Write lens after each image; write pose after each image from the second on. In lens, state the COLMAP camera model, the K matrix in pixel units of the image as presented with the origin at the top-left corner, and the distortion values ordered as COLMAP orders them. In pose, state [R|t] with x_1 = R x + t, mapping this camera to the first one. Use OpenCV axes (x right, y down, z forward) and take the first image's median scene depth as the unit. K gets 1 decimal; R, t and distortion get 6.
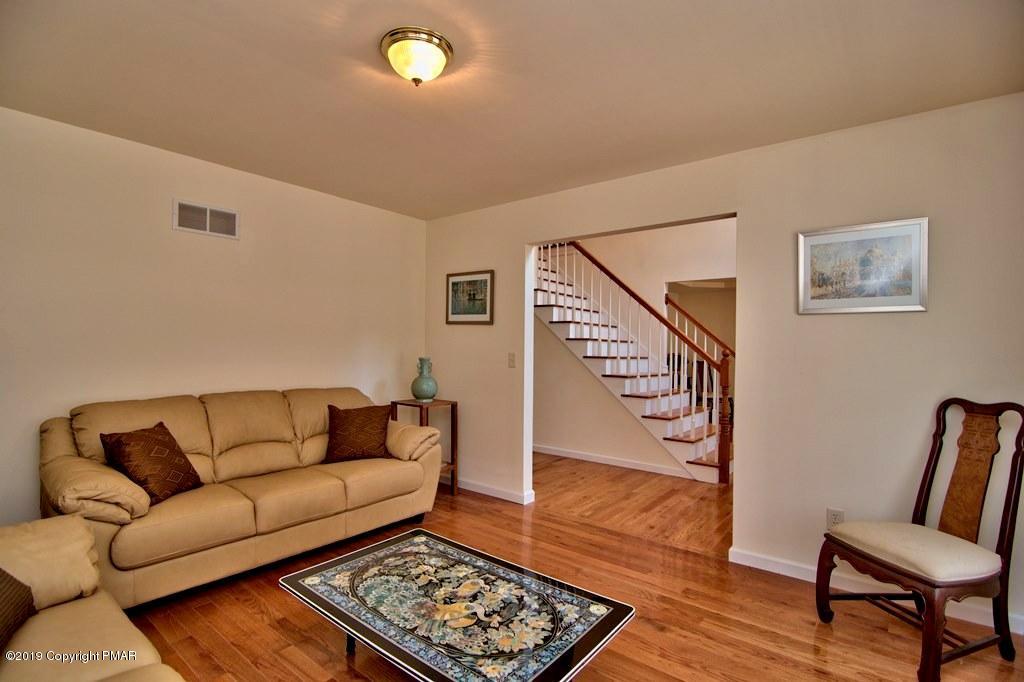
lens RADIAL K [[487.5, 0, 510.5], [0, 487.5, 347.4], [0, 0, 1]] dist [-0.020804, -0.001356]
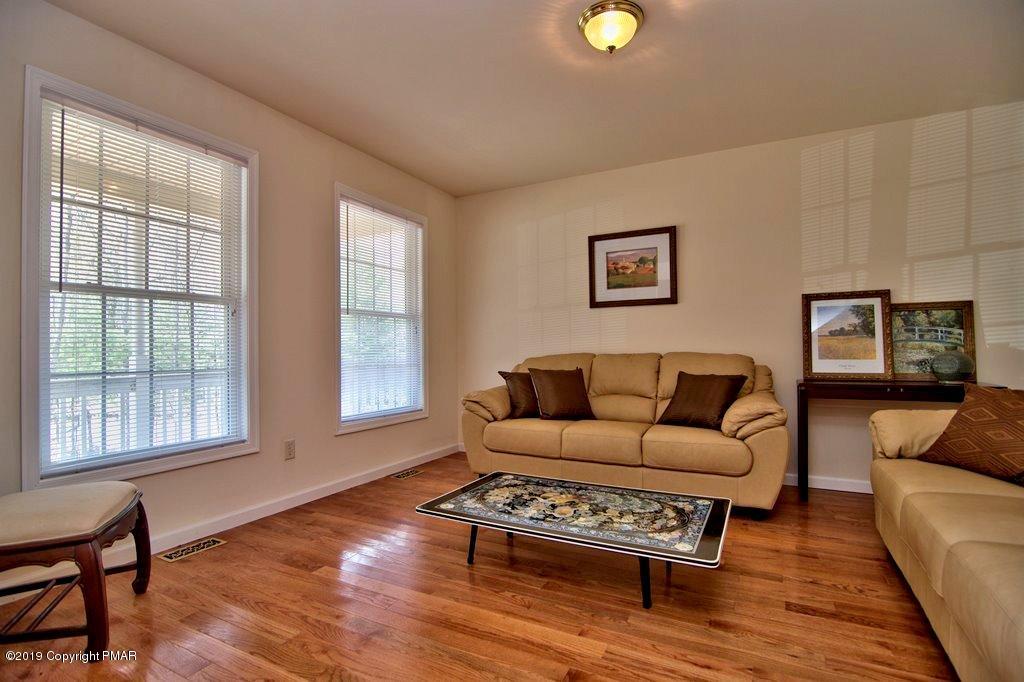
lens RADIAL K [[489.9, 0, 509.3], [0, 489.9, 347.5], [0, 0, 1]] dist [-0.001835, -0.000827]
pose [[-0.980607, -0.004188, -0.195940, 0.241150], [-0.003976, 0.999991, -0.001473, 0.133053], [0.195944, -0.000665, -0.980615, 1.986650]]
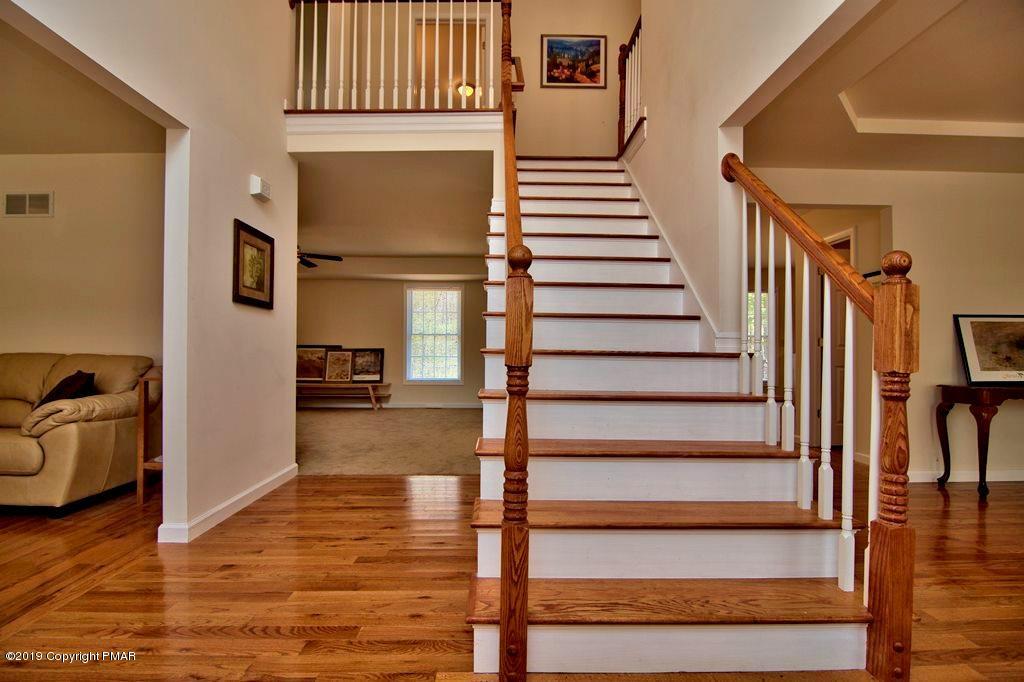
lens RADIAL K [[487.5, 0, 510.5], [0, 487.5, 347.4], [0, 0, 1]] dist [-0.020804, -0.001356]
pose [[0.634890, -0.010549, -0.772530, 1.557198], [0.003879, 0.999938, -0.010466, 0.152149], [0.772592, 0.003648, 0.634892, 1.847335]]
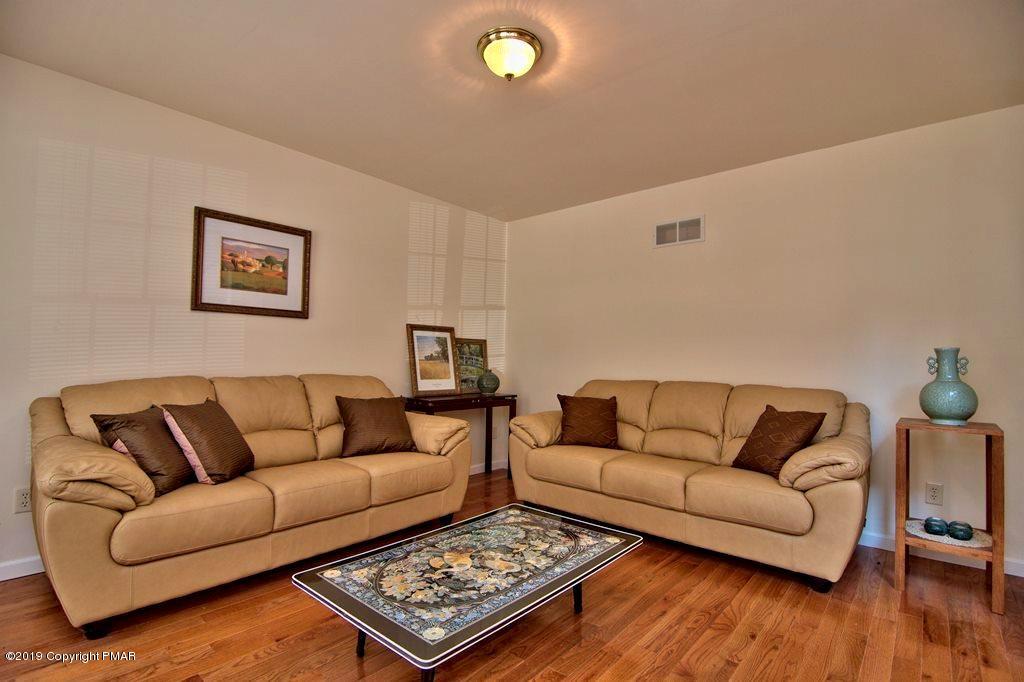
lens RADIAL K [[487.5, 0, 510.5], [0, 487.5, 347.4], [0, 0, 1]] dist [-0.020804, -0.001356]
pose [[-0.034921, -0.040330, -0.998576, 0.853250], [-0.020877, 0.998997, -0.039617, 0.106607], [0.999172, 0.019464, -0.035727, 1.017808]]
